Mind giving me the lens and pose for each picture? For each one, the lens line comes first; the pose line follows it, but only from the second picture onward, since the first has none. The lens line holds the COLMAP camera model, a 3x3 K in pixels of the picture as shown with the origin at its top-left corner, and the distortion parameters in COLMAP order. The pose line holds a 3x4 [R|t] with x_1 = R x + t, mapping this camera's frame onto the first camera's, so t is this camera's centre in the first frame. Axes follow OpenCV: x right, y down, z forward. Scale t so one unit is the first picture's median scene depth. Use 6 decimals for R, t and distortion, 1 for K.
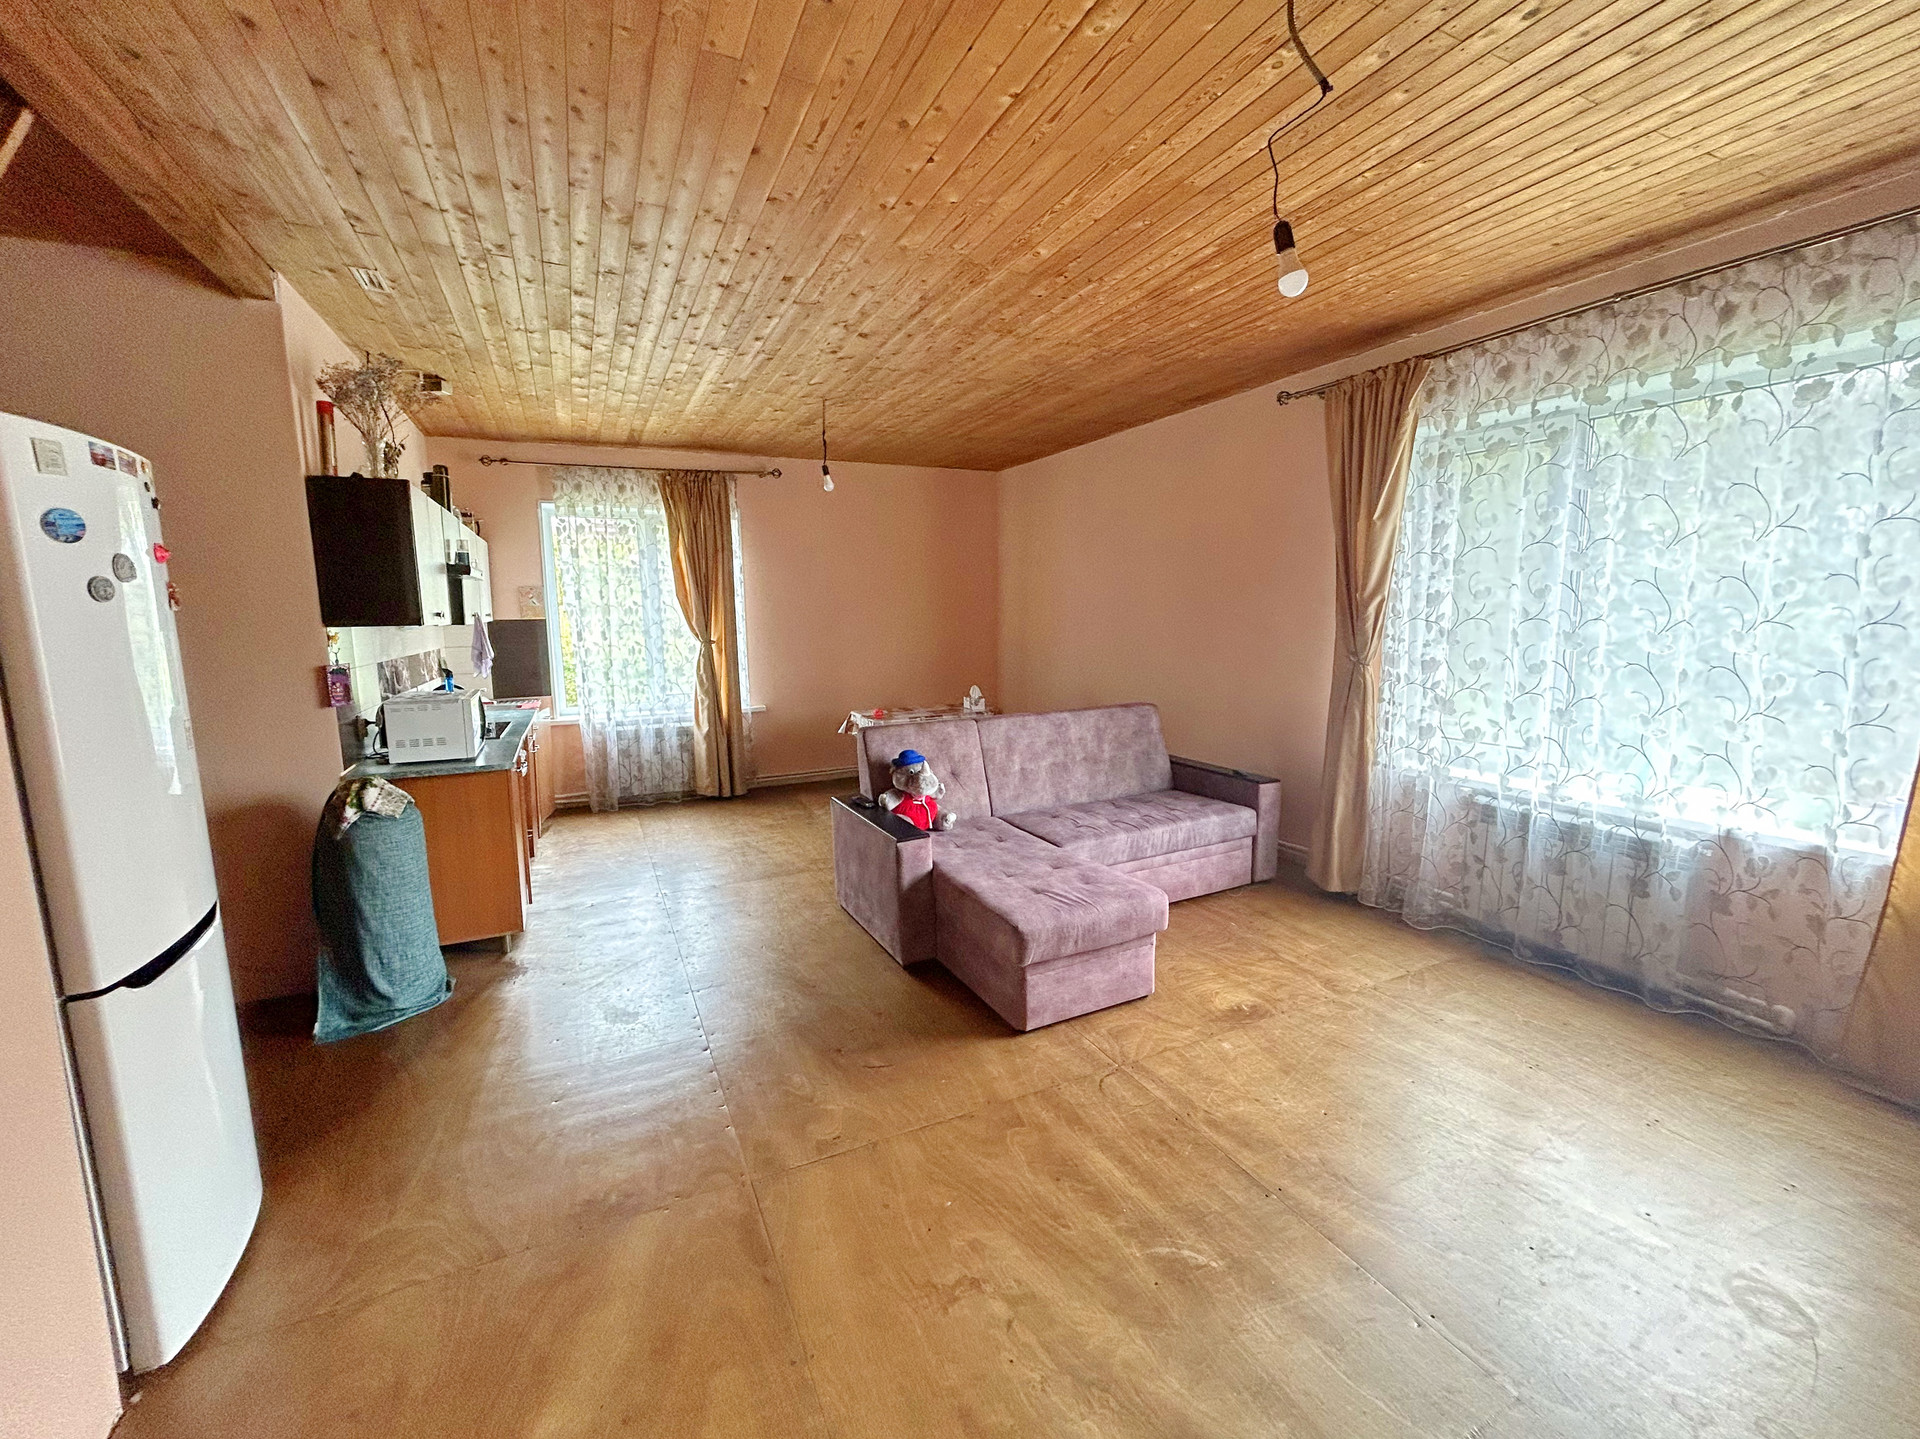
lens RADIAL K [[781.3, 0, 963.9], [0, 781.3, 736.6], [0, 0, 1]] dist [-0.000988, 0.001009]
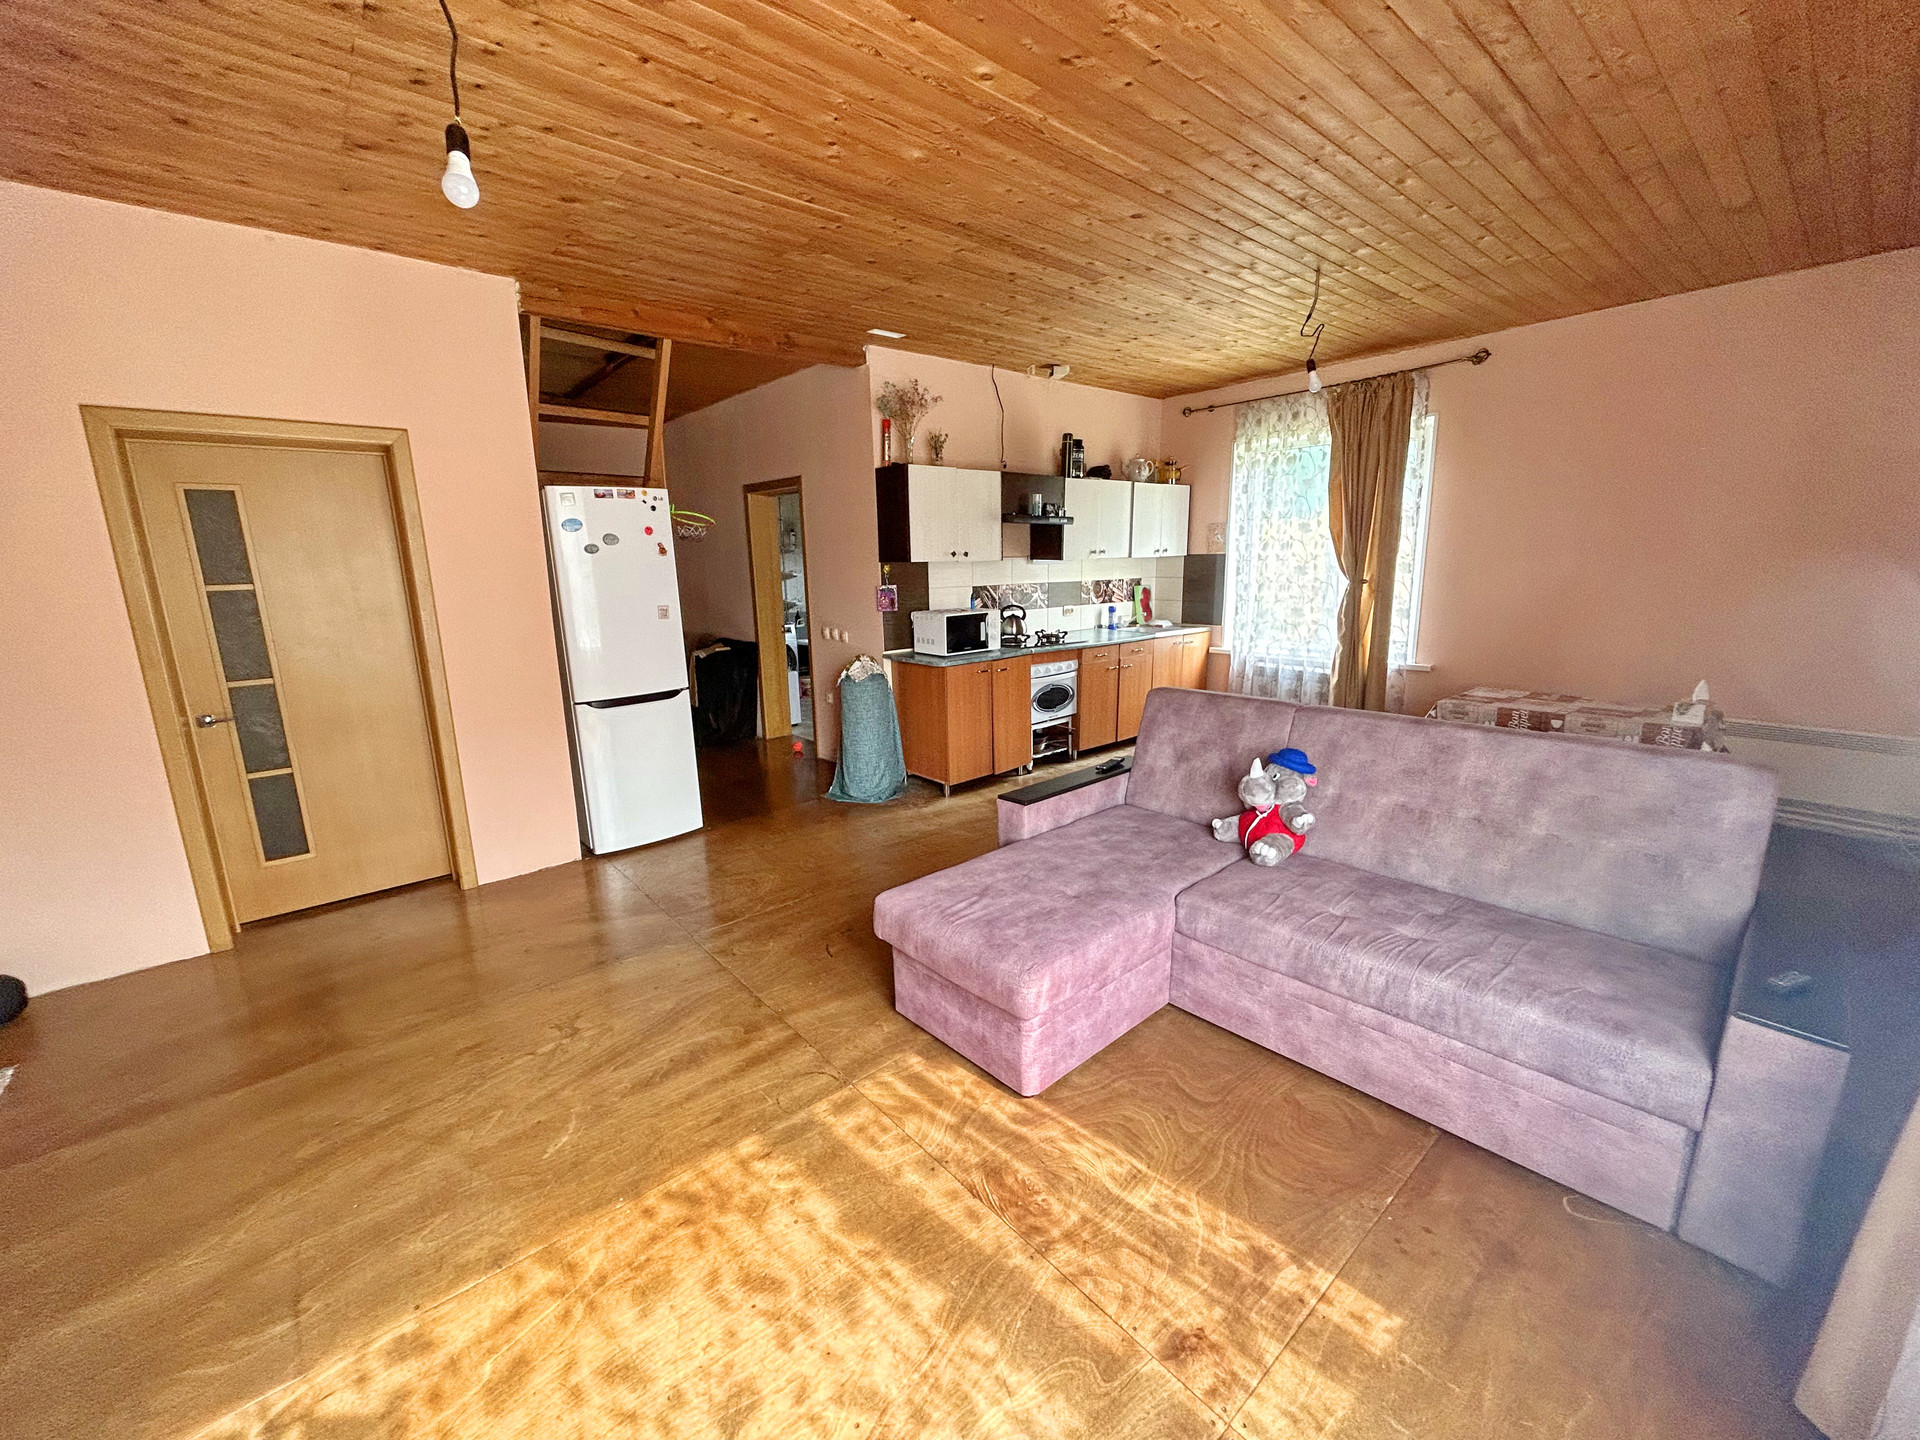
lens RADIAL K [[781.3, 0, 952.0], [0, 781.3, 719.0], [0, 0, 1]] dist [-0.000988, 0.001009]
pose [[0.252735, 0.206388, -0.945267, 0.736168], [-0.139441, 0.974554, 0.175500, -0.111121], [0.957435, 0.087454, 0.275083, 0.630349]]
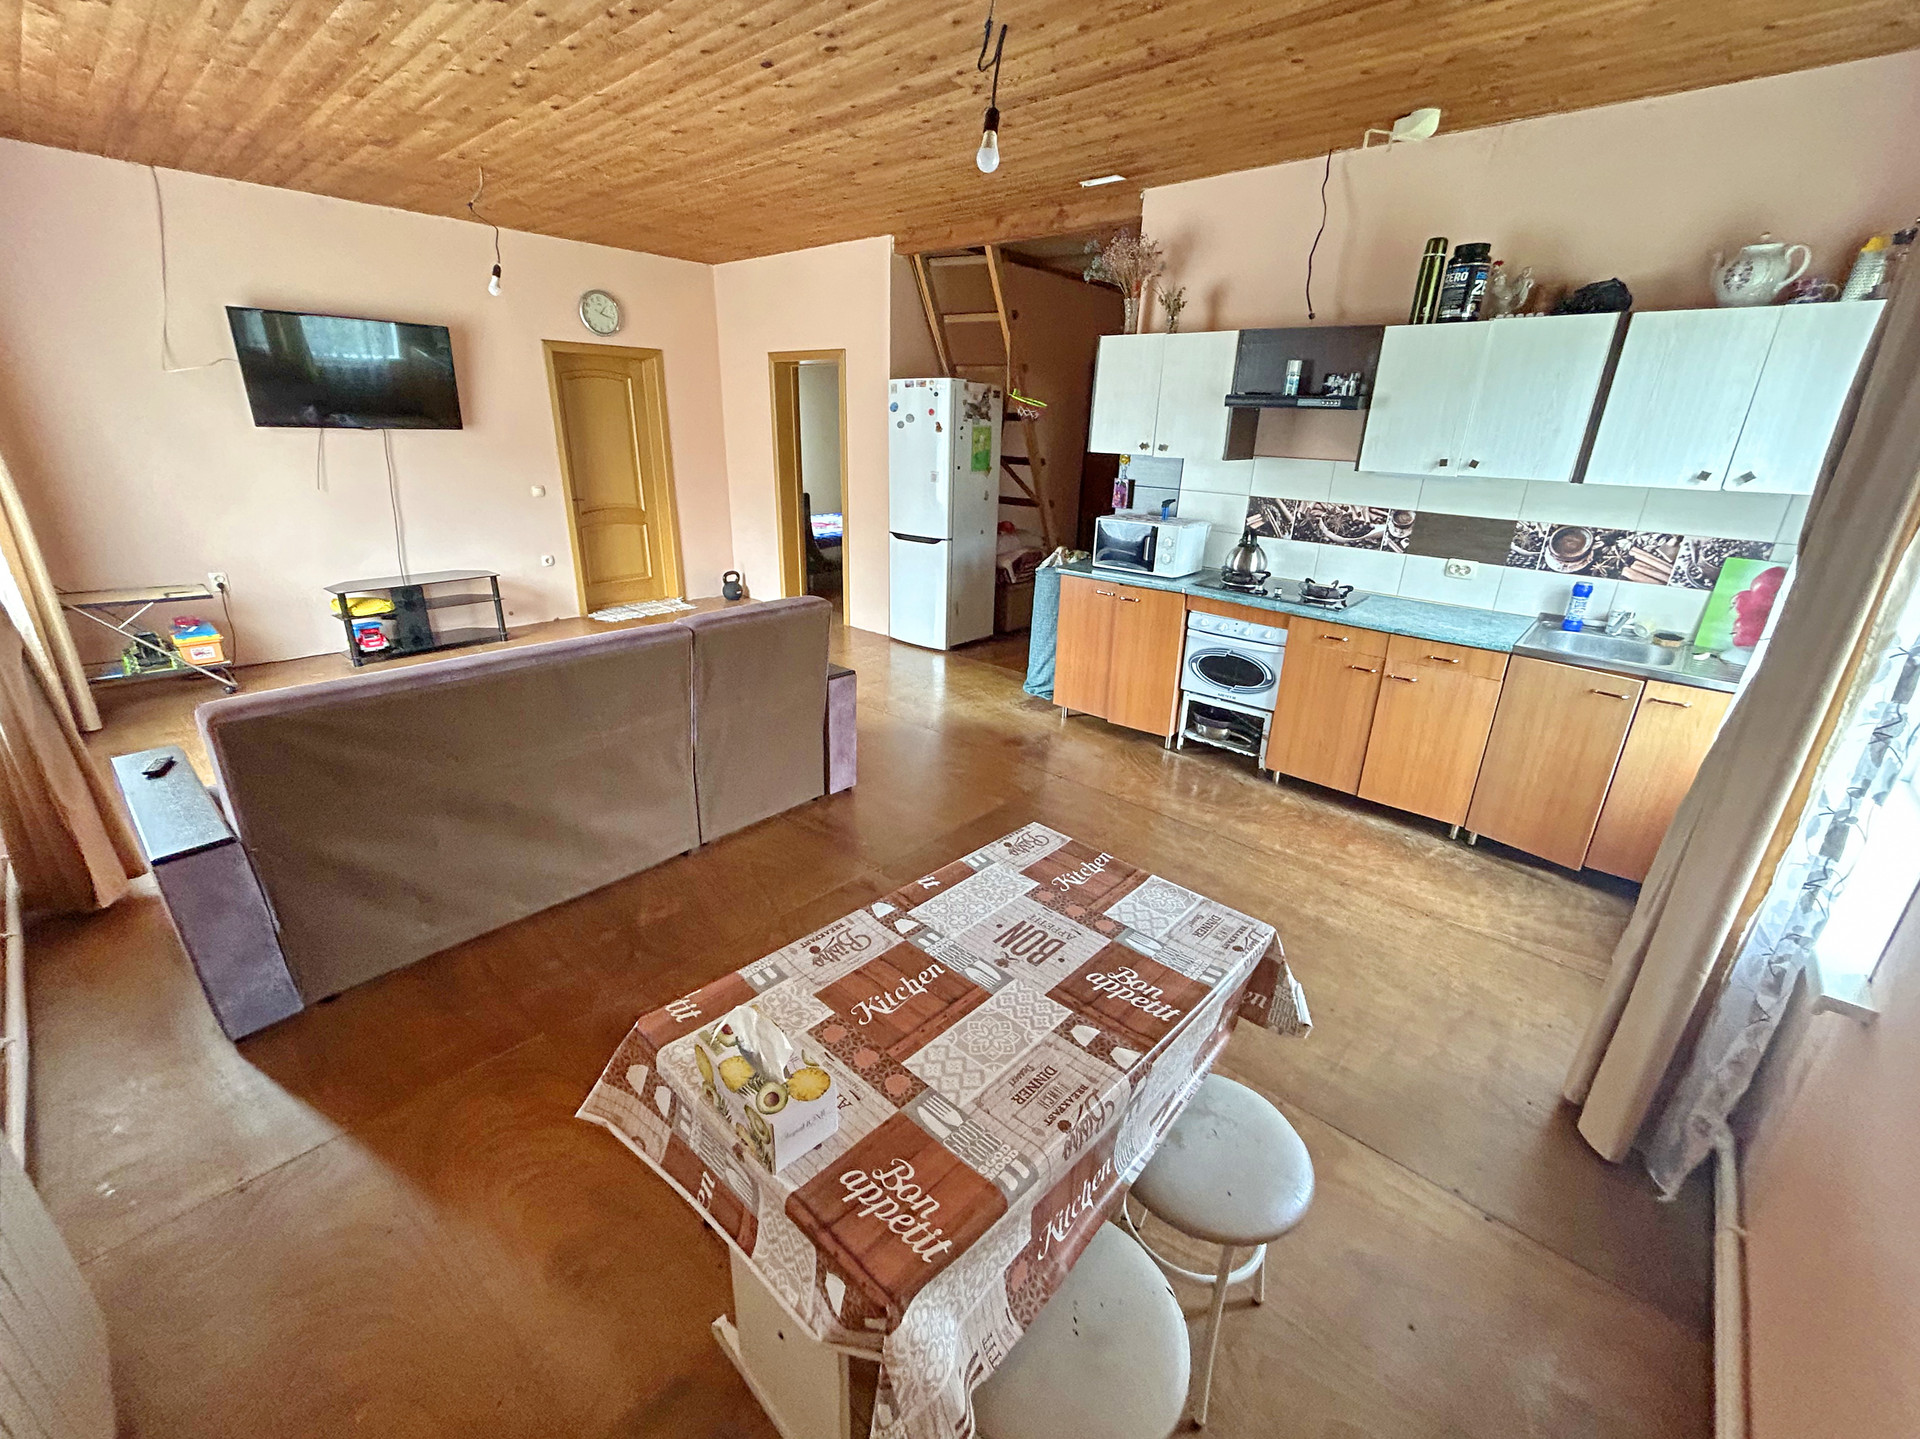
lens RADIAL K [[781.3, 0, 950.3], [0, 781.3, 717.6], [0, 0, 1]] dist [-0.000988, 0.001009]
pose [[-0.929370, 0.118688, -0.349549, 0.048068], [-0.075614, 0.865619, 0.494960, -0.359376], [0.361322, 0.486432, -0.795506, 2.015258]]
